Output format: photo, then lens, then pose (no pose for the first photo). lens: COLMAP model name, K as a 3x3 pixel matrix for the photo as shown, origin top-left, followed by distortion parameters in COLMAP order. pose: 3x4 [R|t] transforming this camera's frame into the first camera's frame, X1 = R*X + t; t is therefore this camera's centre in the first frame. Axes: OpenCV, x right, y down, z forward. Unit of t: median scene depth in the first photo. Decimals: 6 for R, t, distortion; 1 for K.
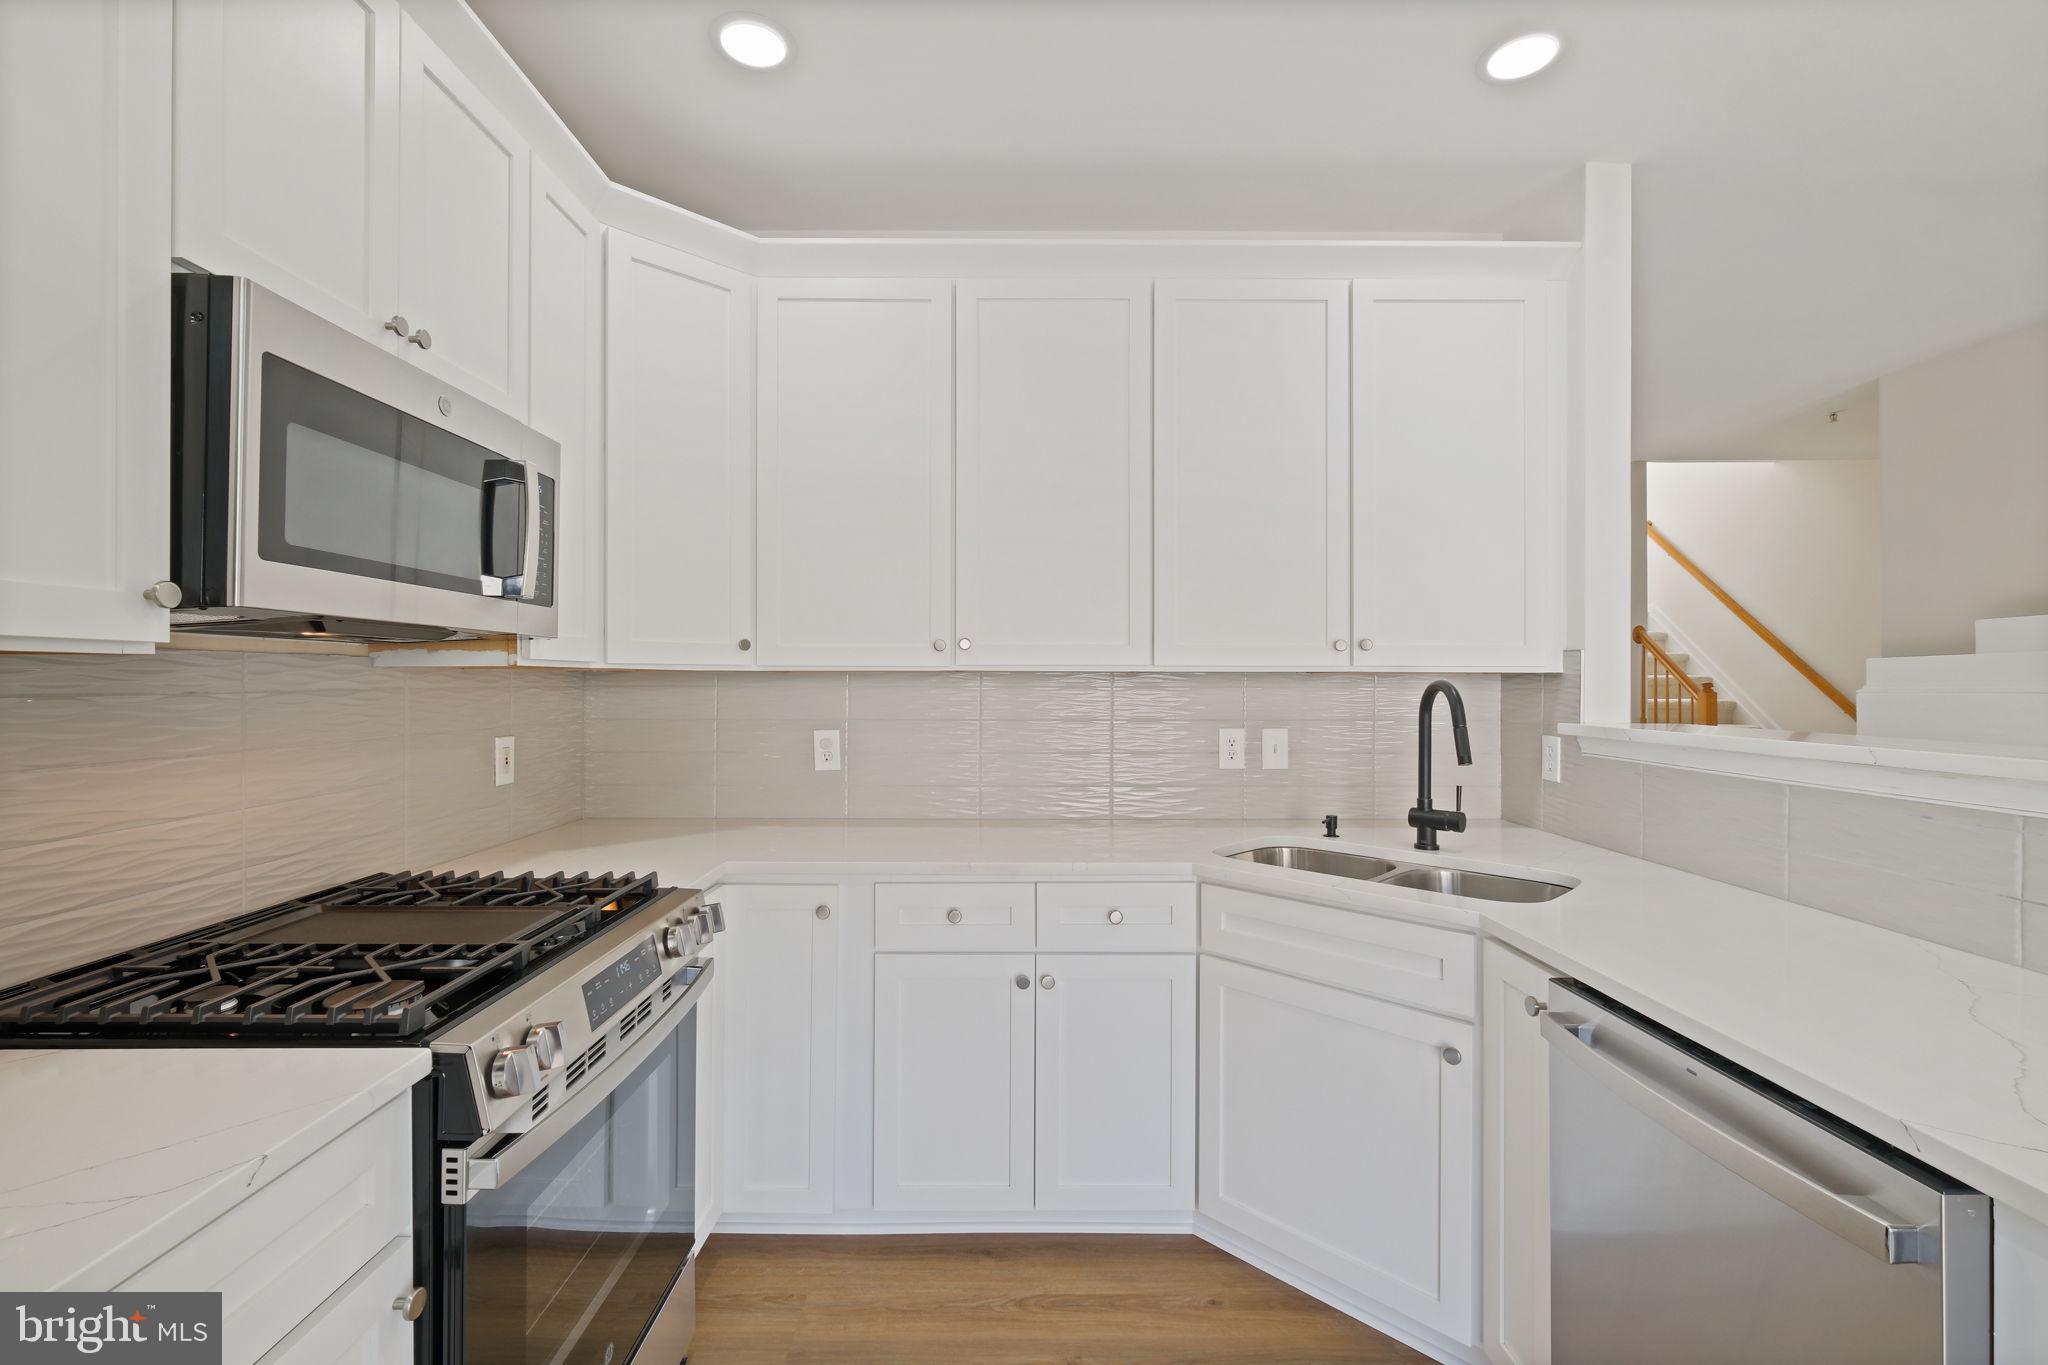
lens RADIAL K [[895.6, 0, 1021.0], [0, 895.6, 677.9], [0, 0, 1]] dist [-0.002538, 0.000002]
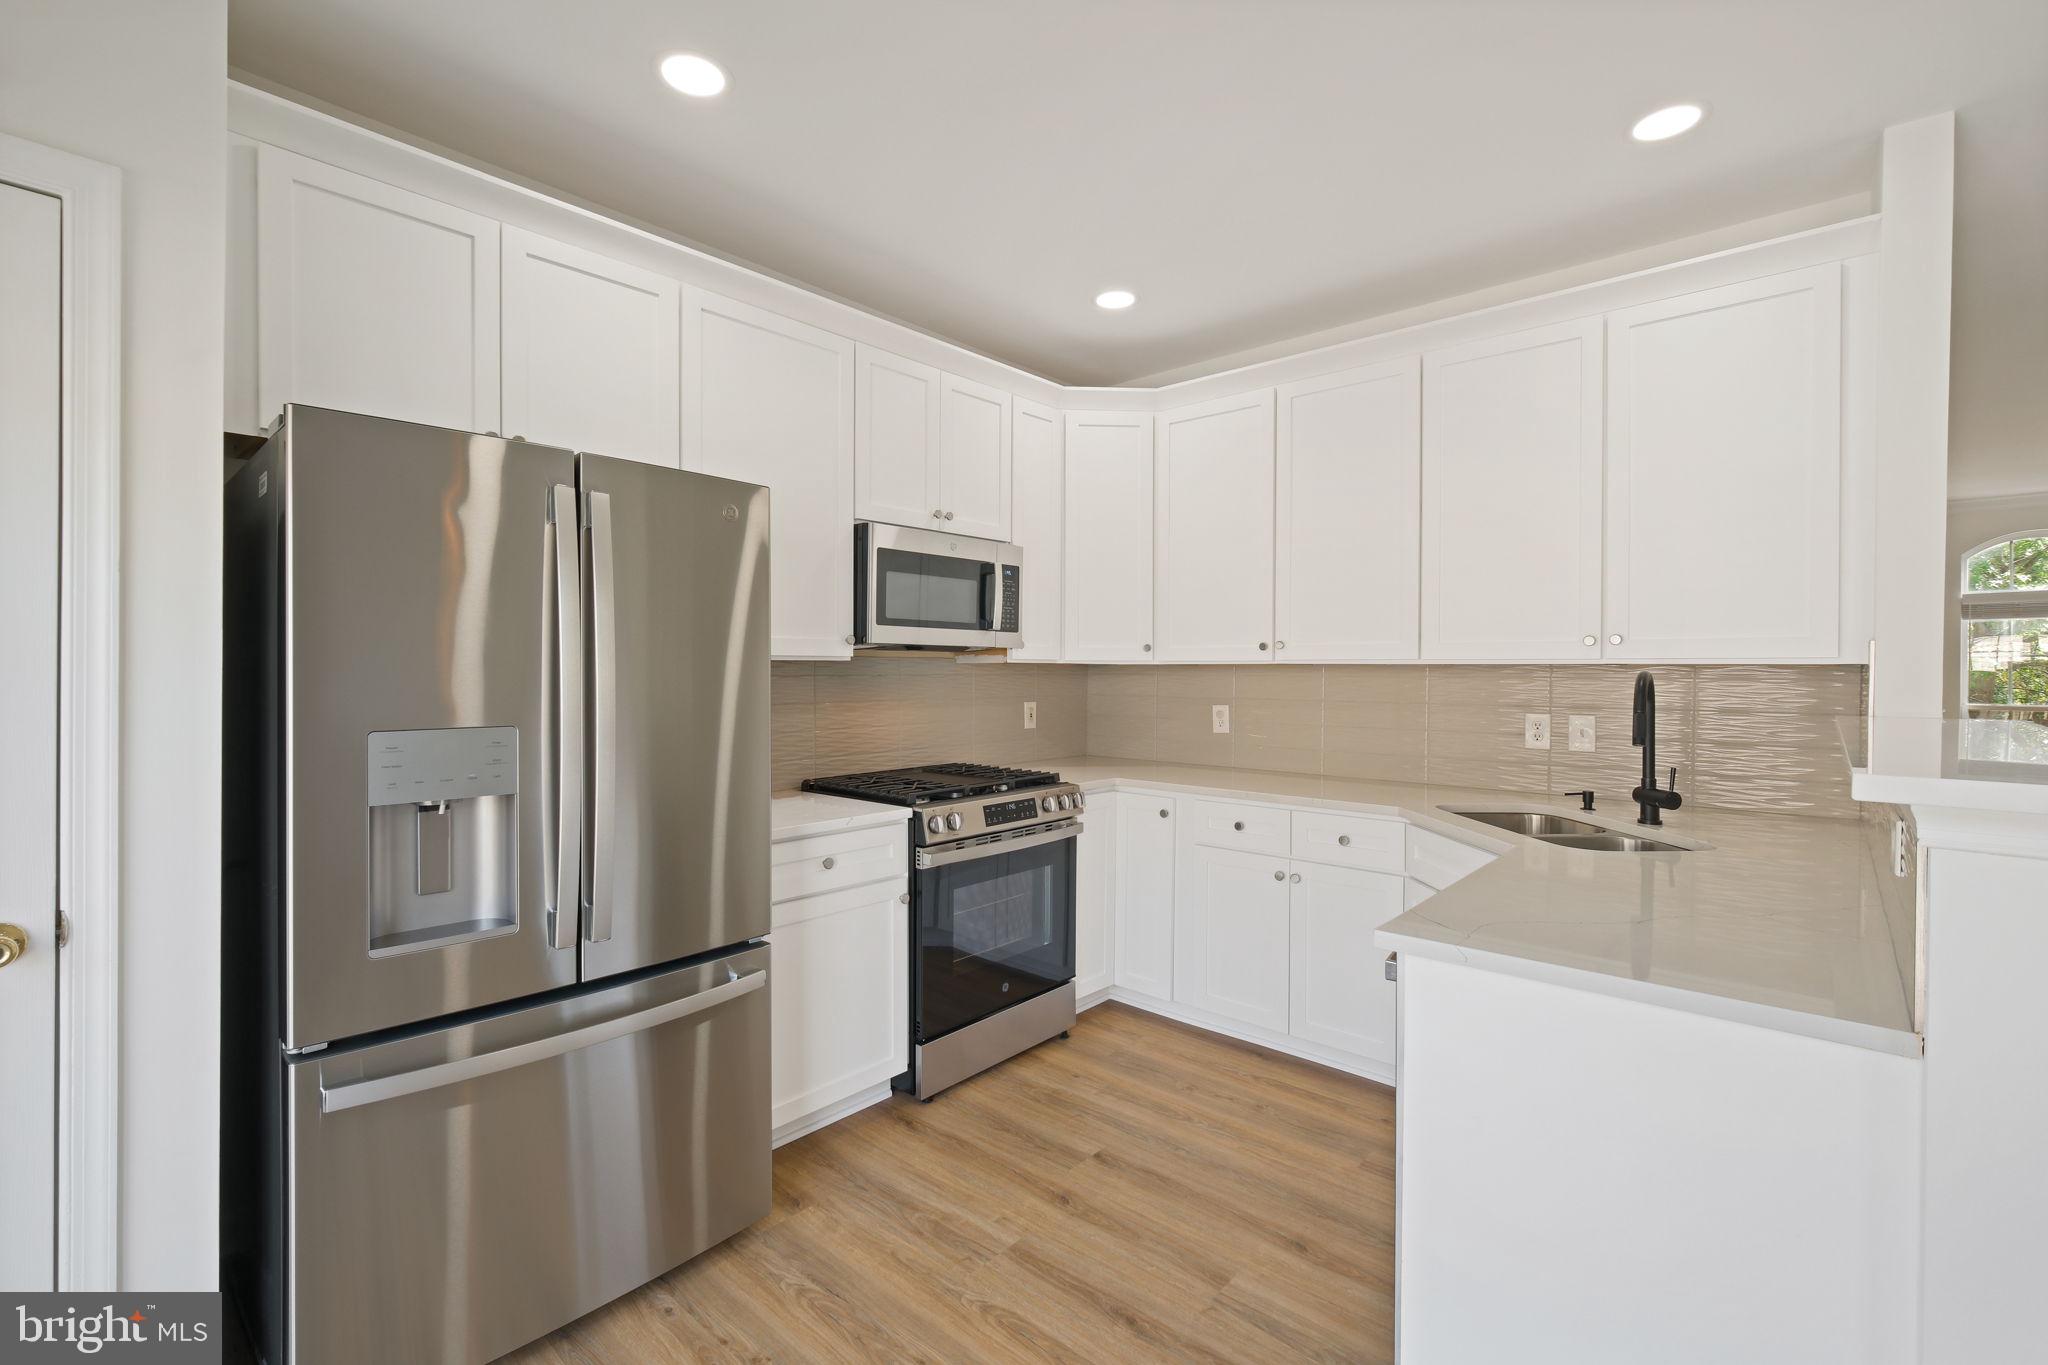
lens RADIAL K [[895.6, 0, 1022.3], [0, 895.6, 677.5], [0, 0, 1]] dist [-0.002538, 0.000002]
pose [[0.746046, 0.008645, -0.665838, 0.661101], [-0.001073, 0.999930, 0.011780, -0.003239], [0.665894, -0.008074, 0.746003, -0.375023]]
